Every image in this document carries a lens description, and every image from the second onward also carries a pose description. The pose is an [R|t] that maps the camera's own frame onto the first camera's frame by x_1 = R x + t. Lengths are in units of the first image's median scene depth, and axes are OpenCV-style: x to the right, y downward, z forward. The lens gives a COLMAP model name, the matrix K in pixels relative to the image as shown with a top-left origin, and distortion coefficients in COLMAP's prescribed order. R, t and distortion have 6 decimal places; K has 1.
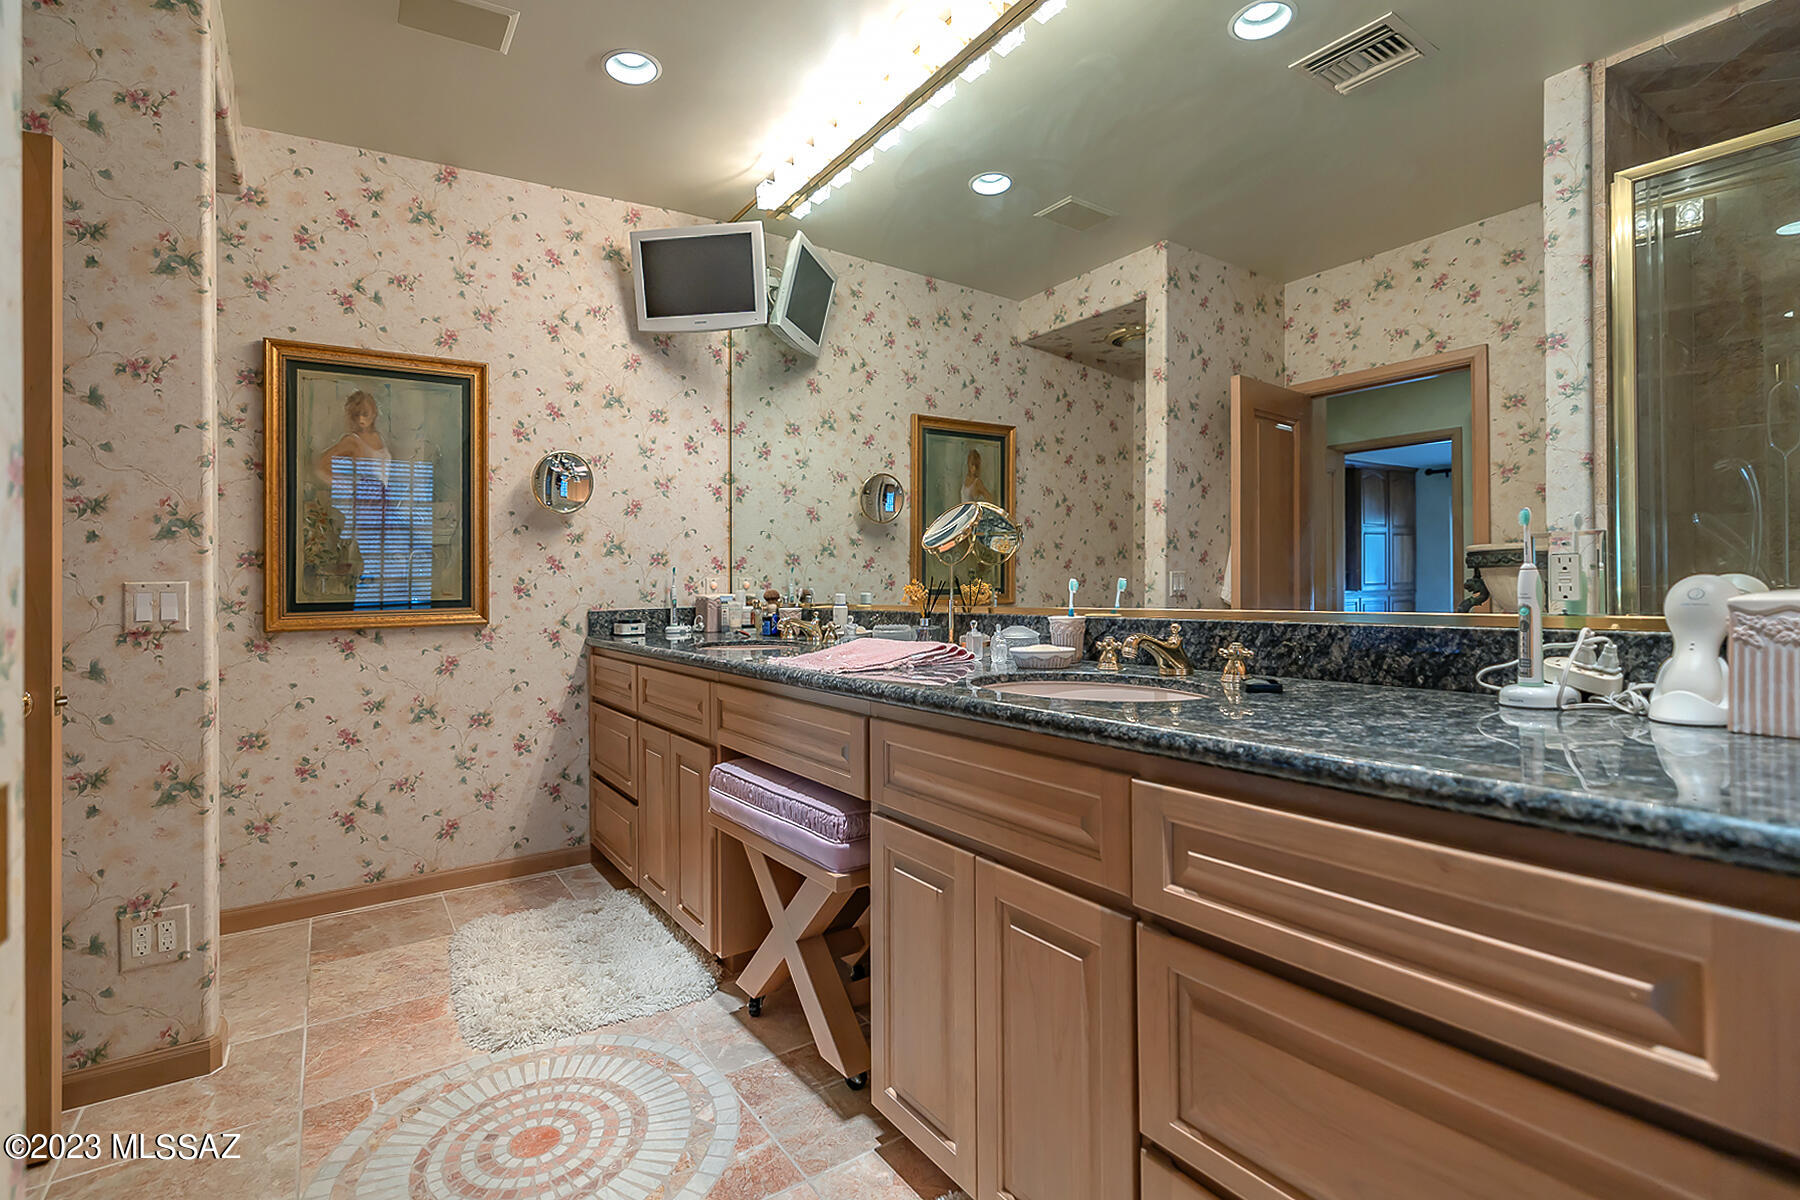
lens RADIAL K [[799.1, 0, 853.1], [0, 799.1, 588.3], [0, 0, 1]] dist [-0.002096, -0.002133]
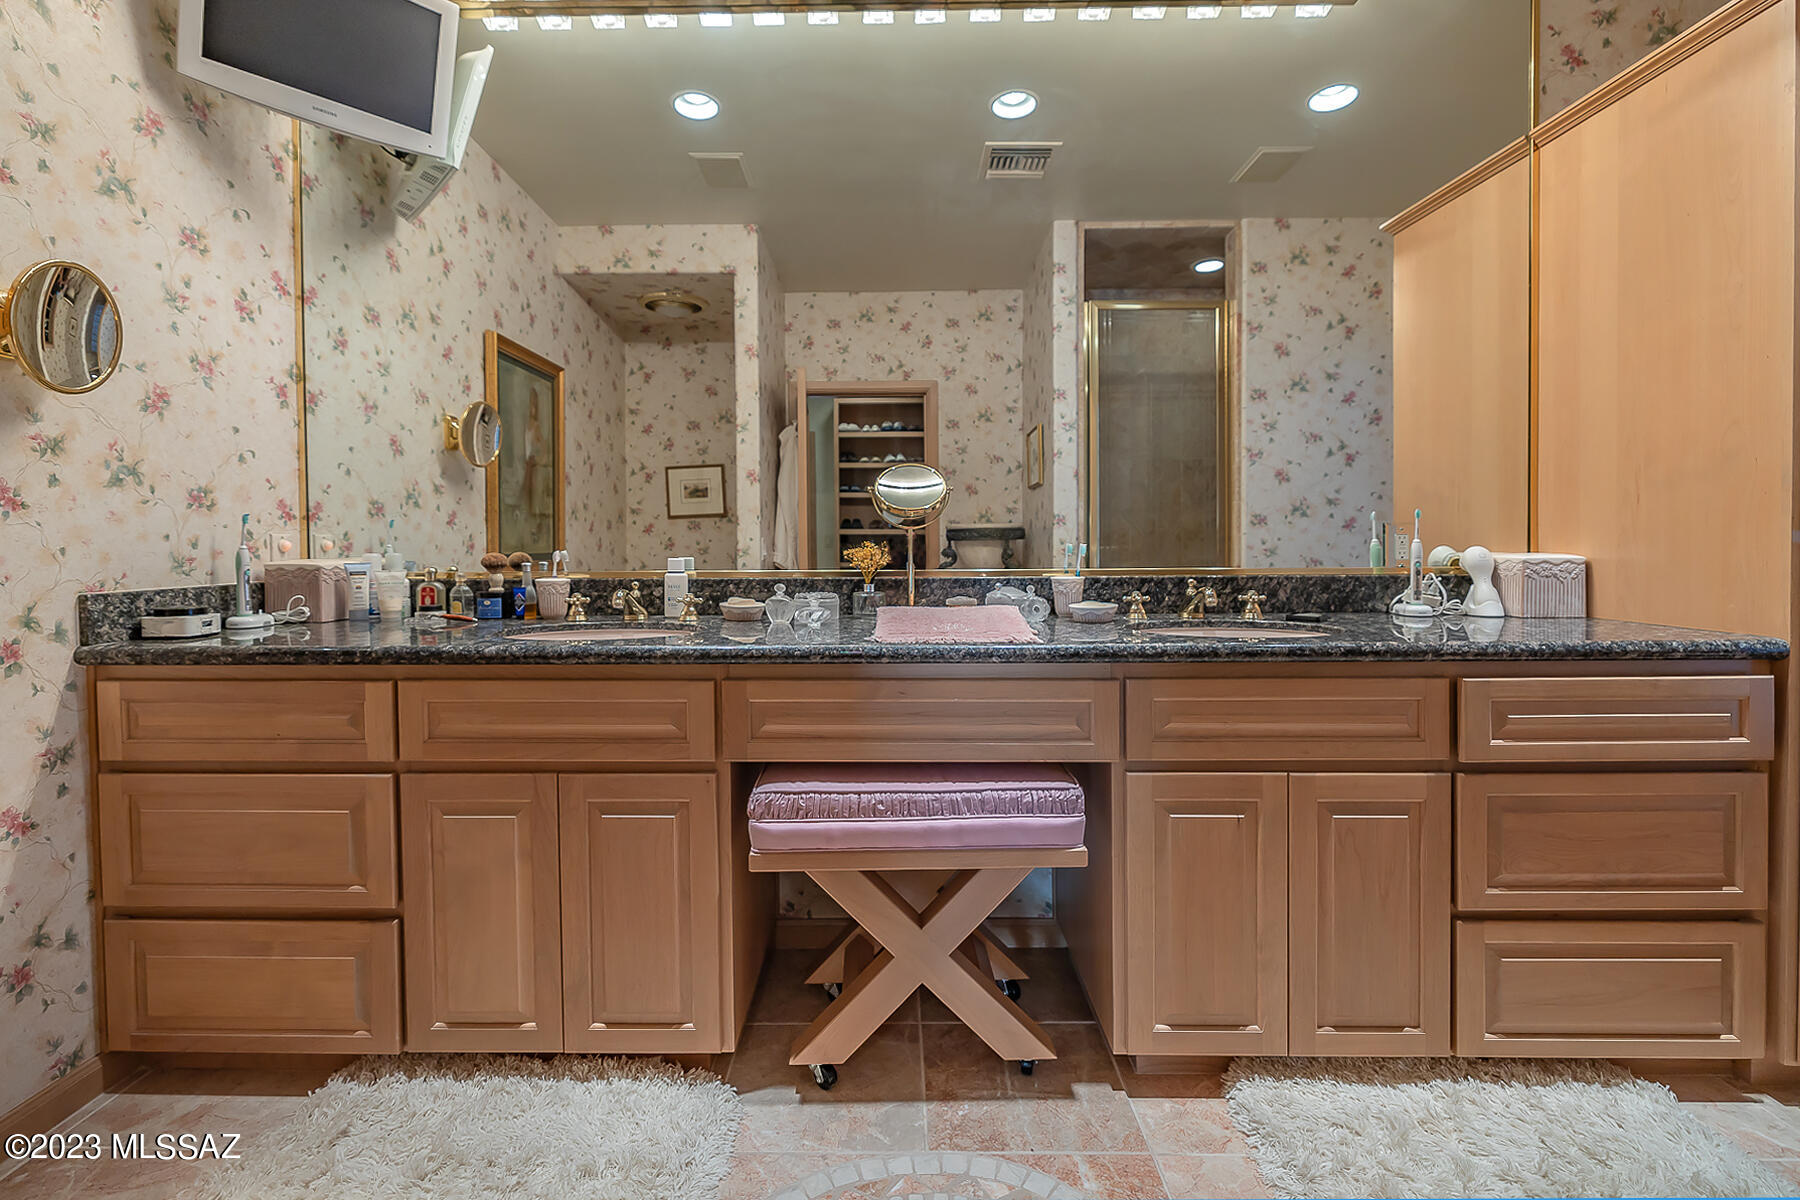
lens RADIAL K [[780.7, 0, 876.7], [0, 780.7, 570.4], [0, 0, 1]] dist [0.001656, -0.003122]
pose [[0.575189, -0.015188, 0.817880, -0.422756], [-0.002198, 0.999795, 0.020112, 0.002194], [-0.818018, -0.013366, 0.575037, 0.302424]]
